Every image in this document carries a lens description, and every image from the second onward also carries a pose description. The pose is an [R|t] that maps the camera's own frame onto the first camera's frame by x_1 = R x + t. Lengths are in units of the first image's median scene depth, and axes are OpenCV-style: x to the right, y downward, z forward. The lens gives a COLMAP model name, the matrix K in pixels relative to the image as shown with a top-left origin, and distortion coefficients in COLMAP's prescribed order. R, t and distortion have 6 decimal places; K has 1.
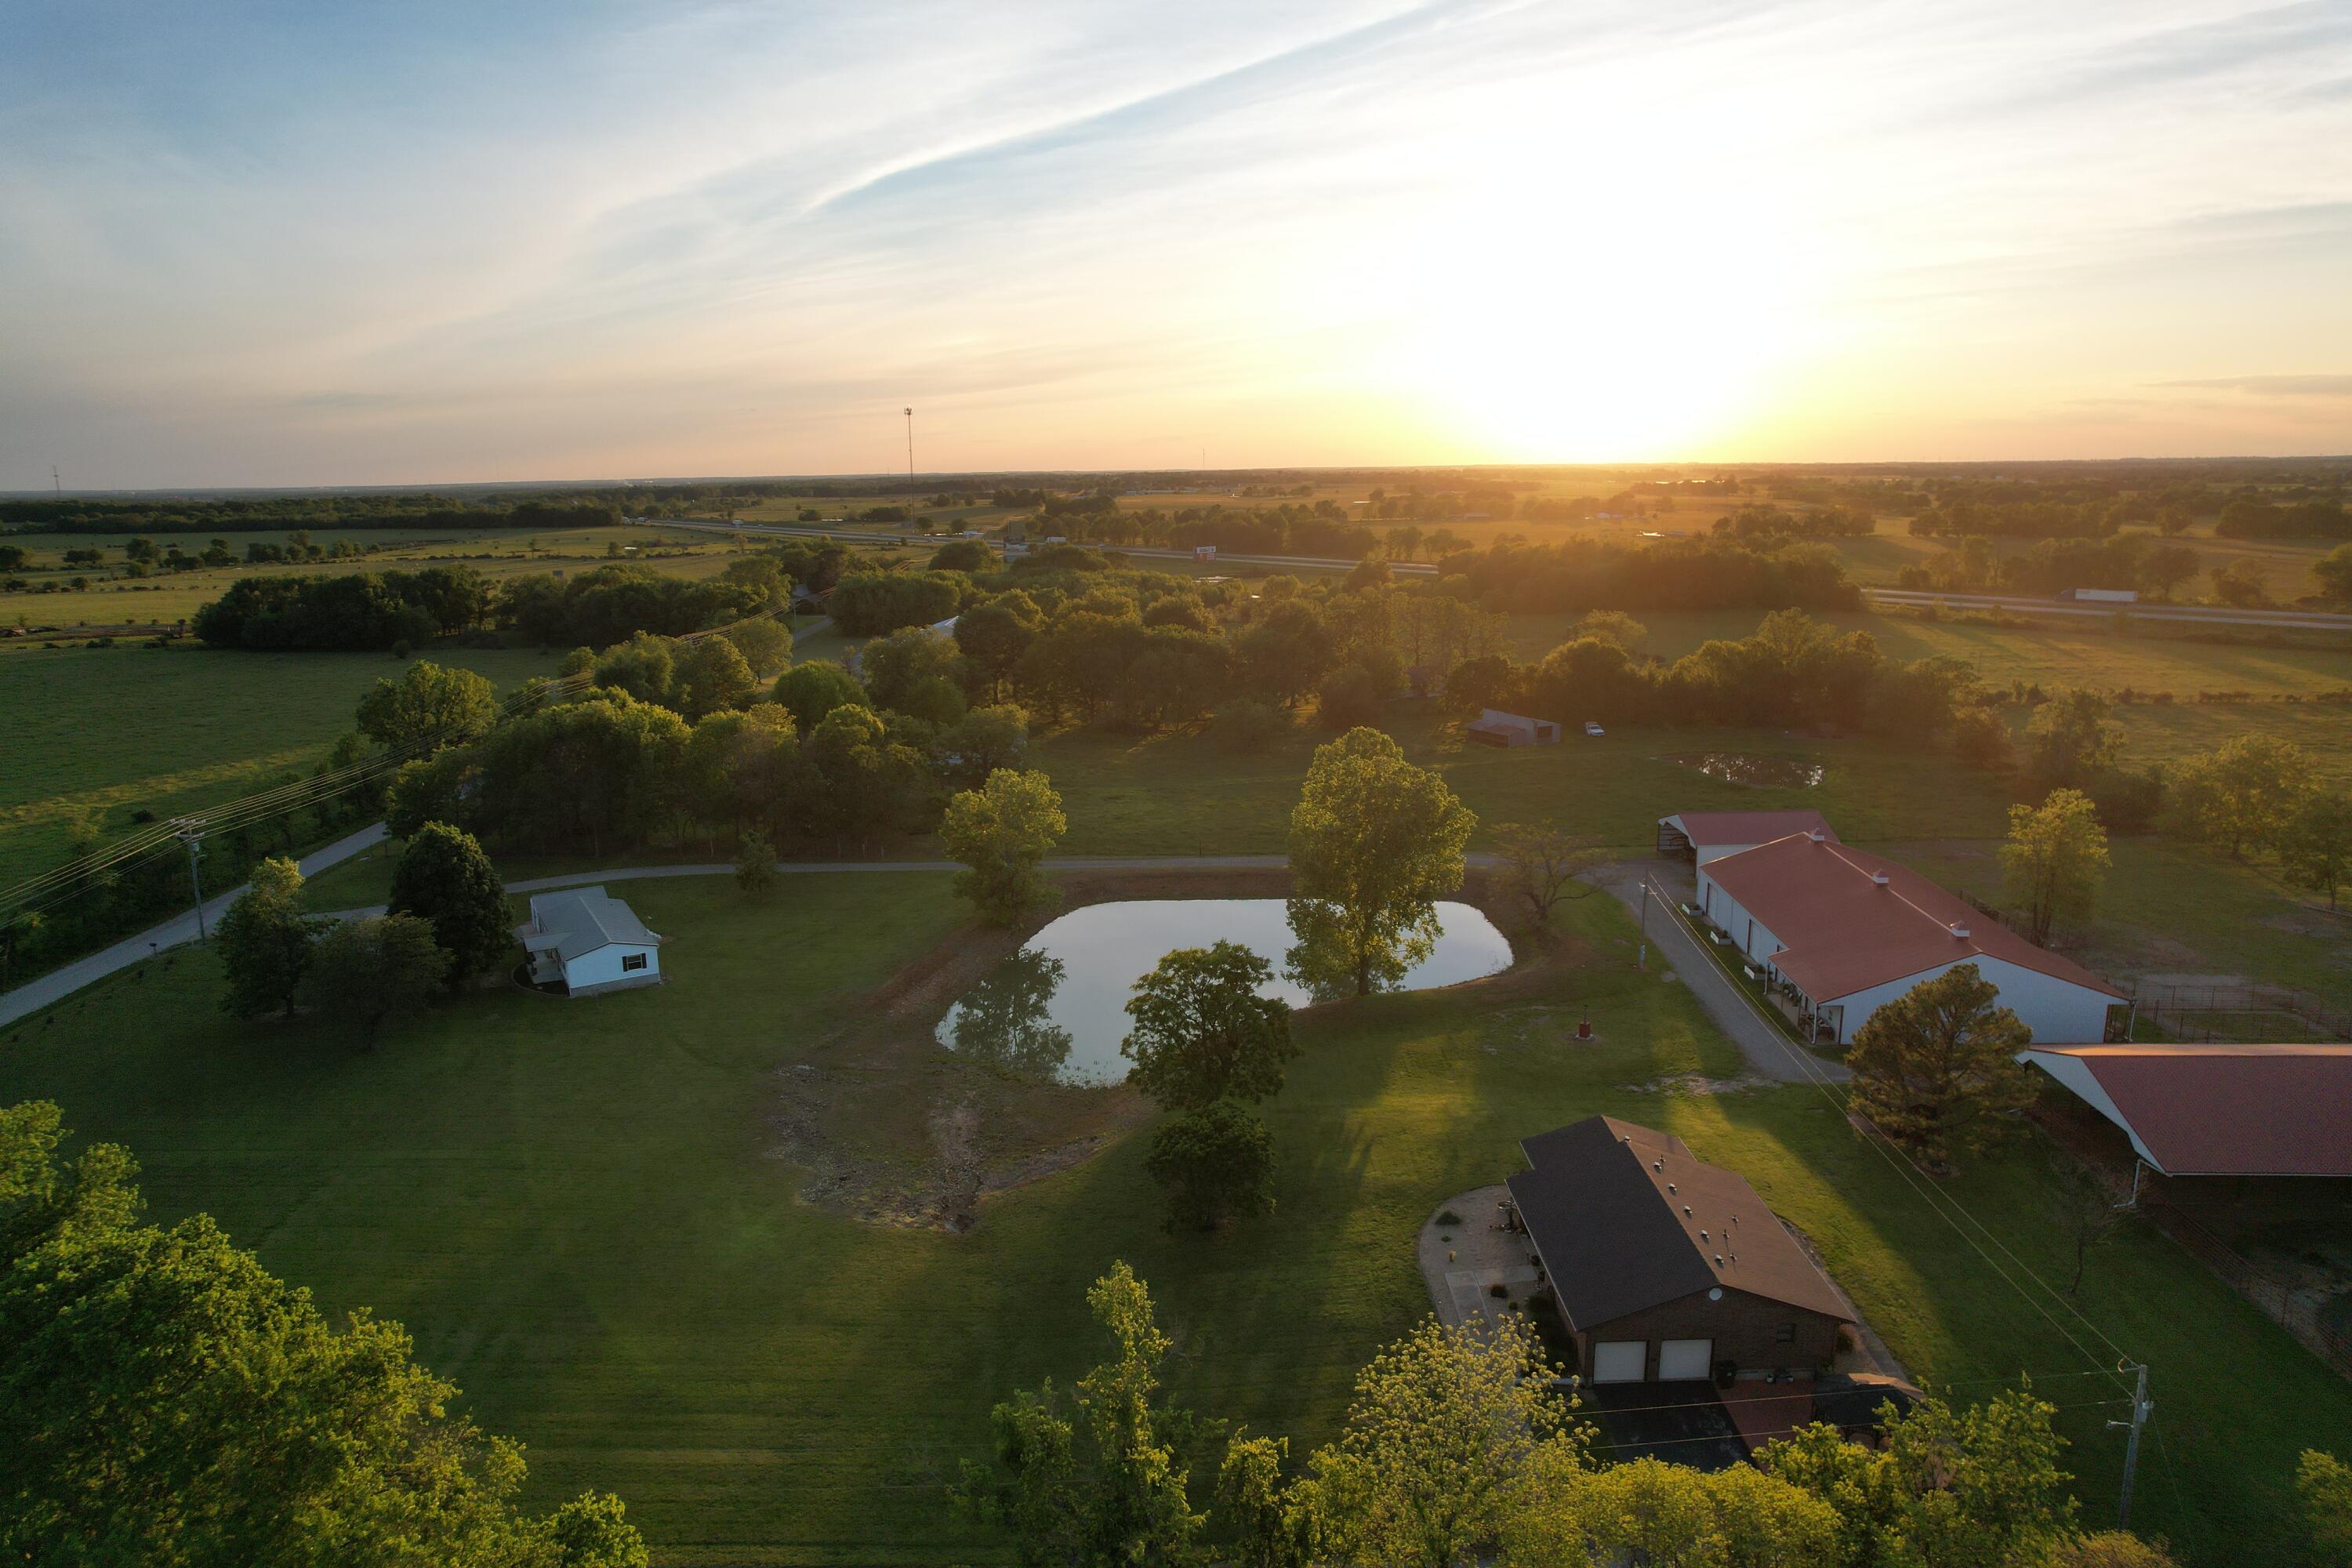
lens RADIAL K [[1506.6, 0, 1169.5], [0, 1506.6, 811.4], [0, 0, 1]] dist [-0.082659, 0.073367]
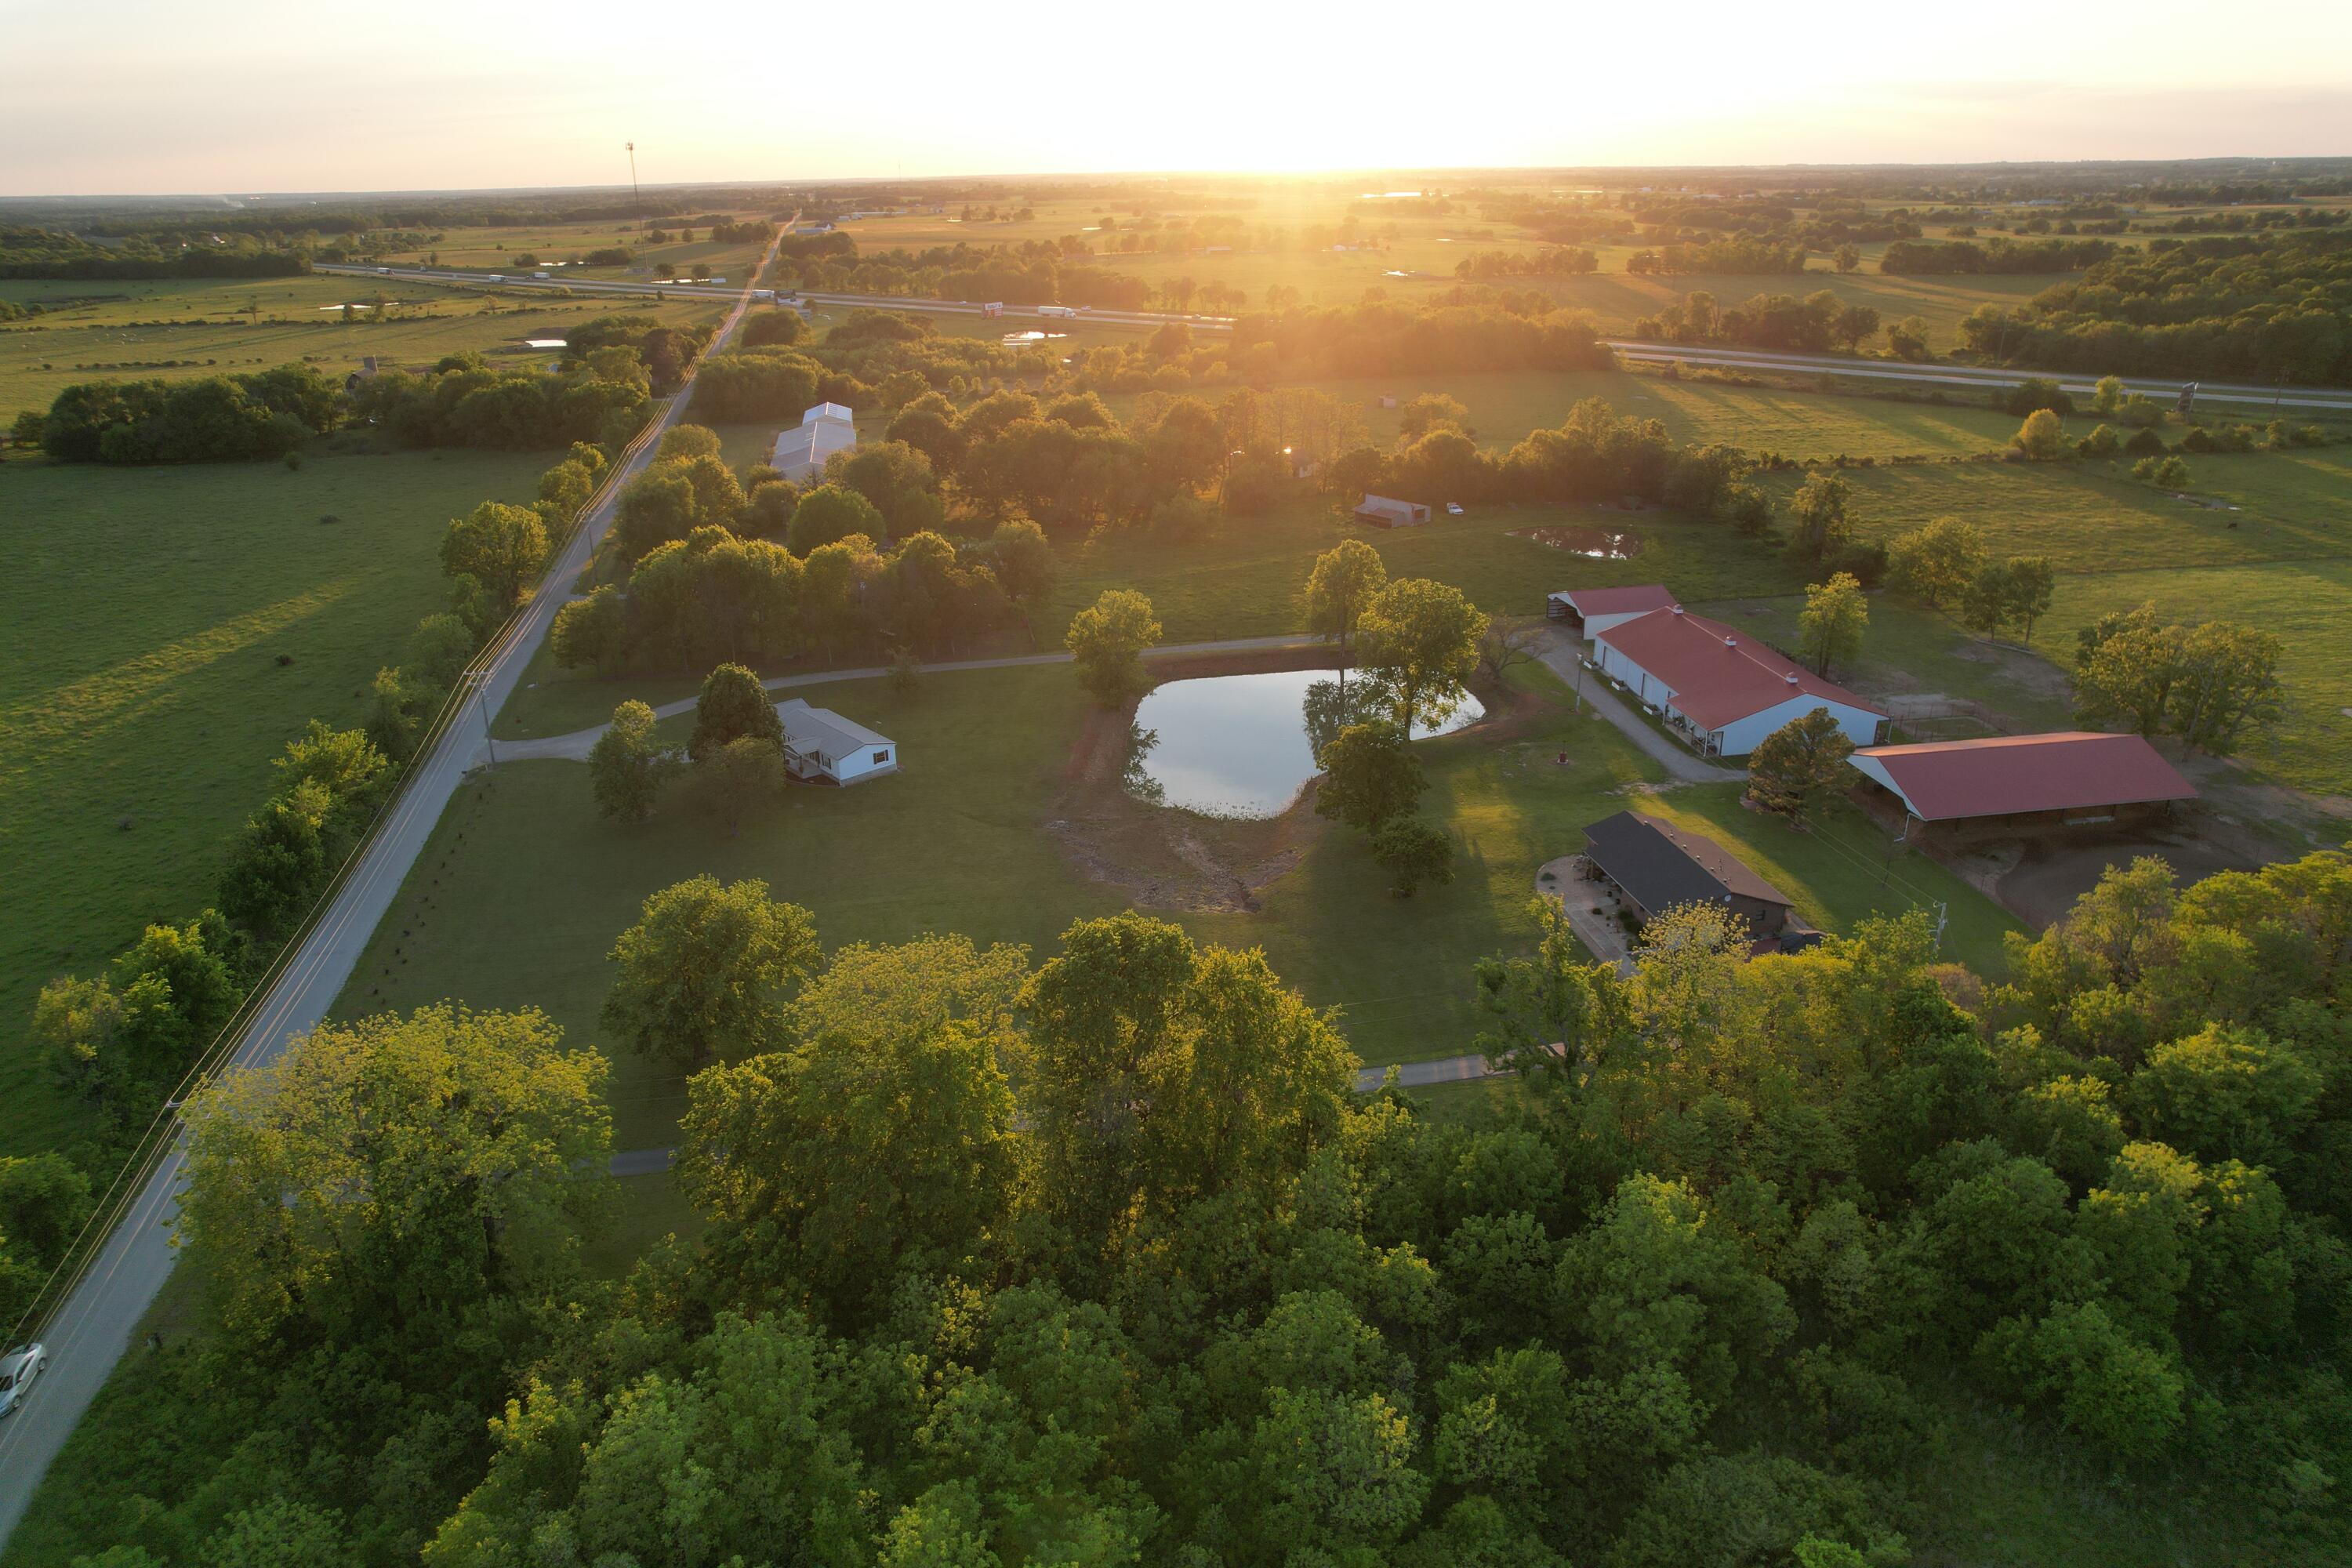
lens RADIAL K [[1503.5, 0, 1181.4], [0, 1503.5, 816.2], [0, 0, 1]] dist [-0.048623, 0.002046]
pose [[0.979432, -0.079065, 0.185637, -0.250451], [0.043946, 0.981532, 0.186183, -0.061535], [-0.196930, -0.174195, 0.964818, -0.258960]]
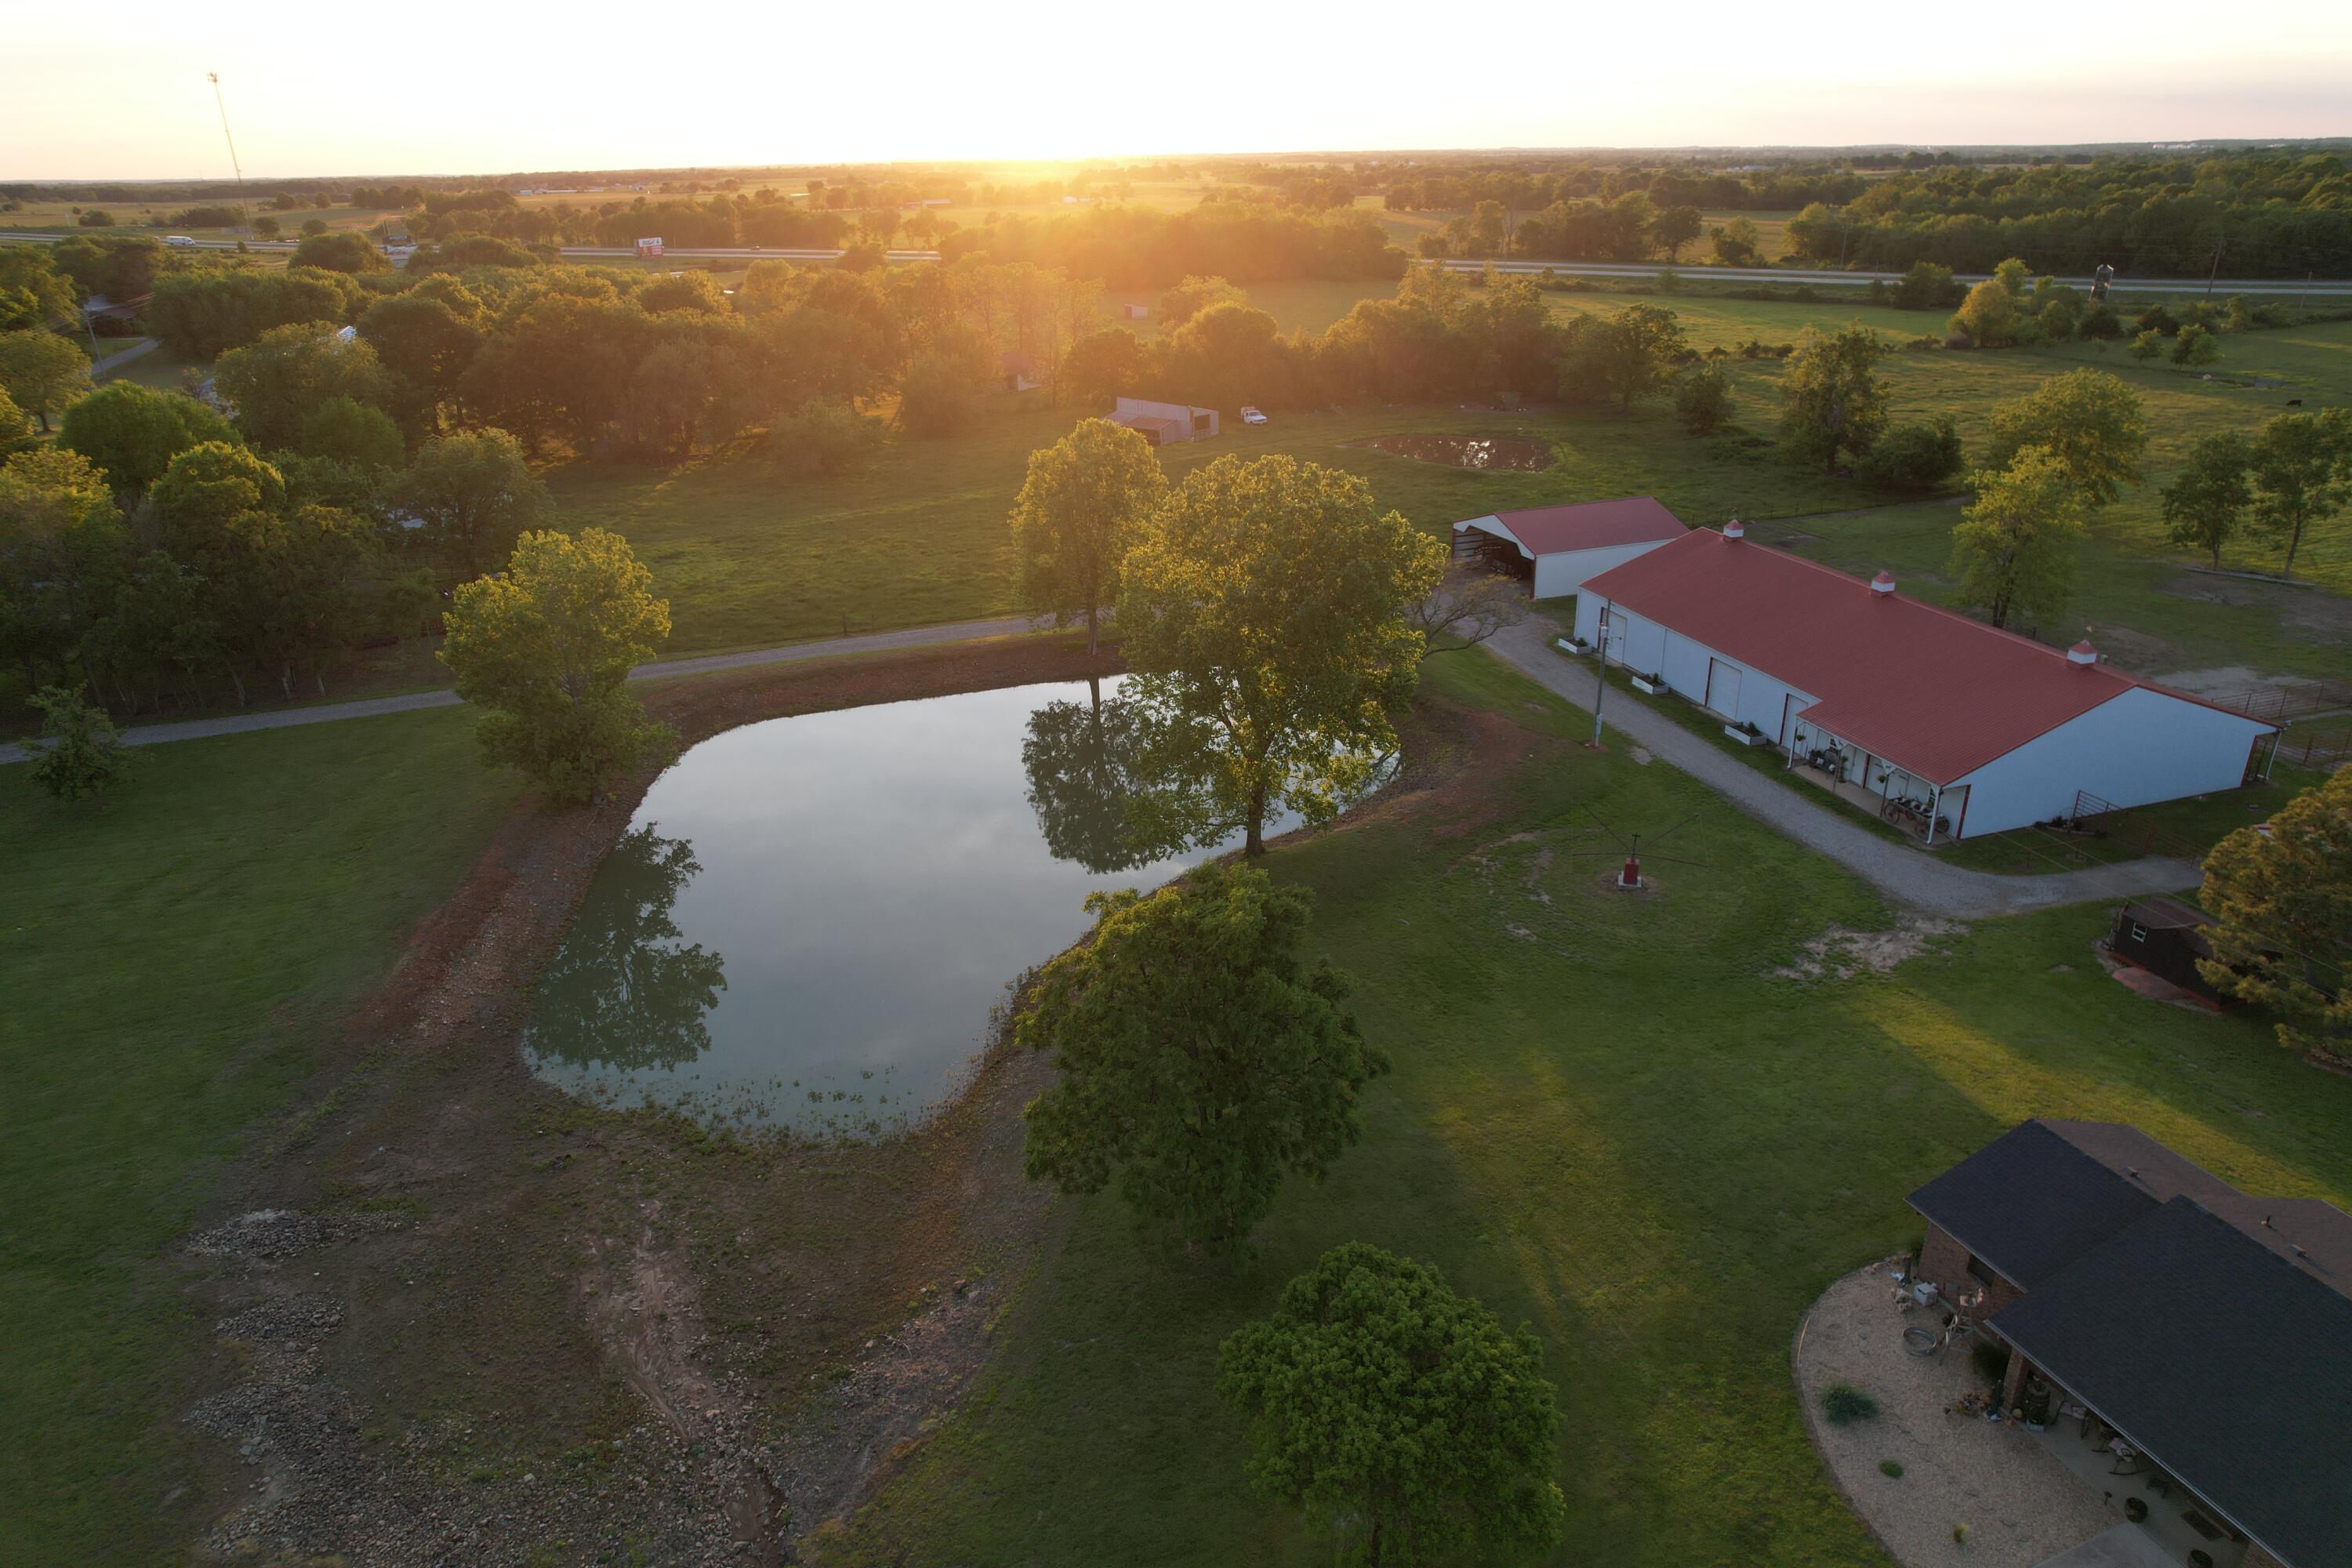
lens RADIAL K [[1506.6, 0, 1169.5], [0, 1506.6, 811.4], [0, 0, 1]] dist [-0.082659, 0.073367]
pose [[0.934982, -0.143945, 0.324175, -0.069118], [0.081742, 0.976794, 0.197969, -0.013341], [-0.345149, -0.158599, 0.925051, 0.312168]]
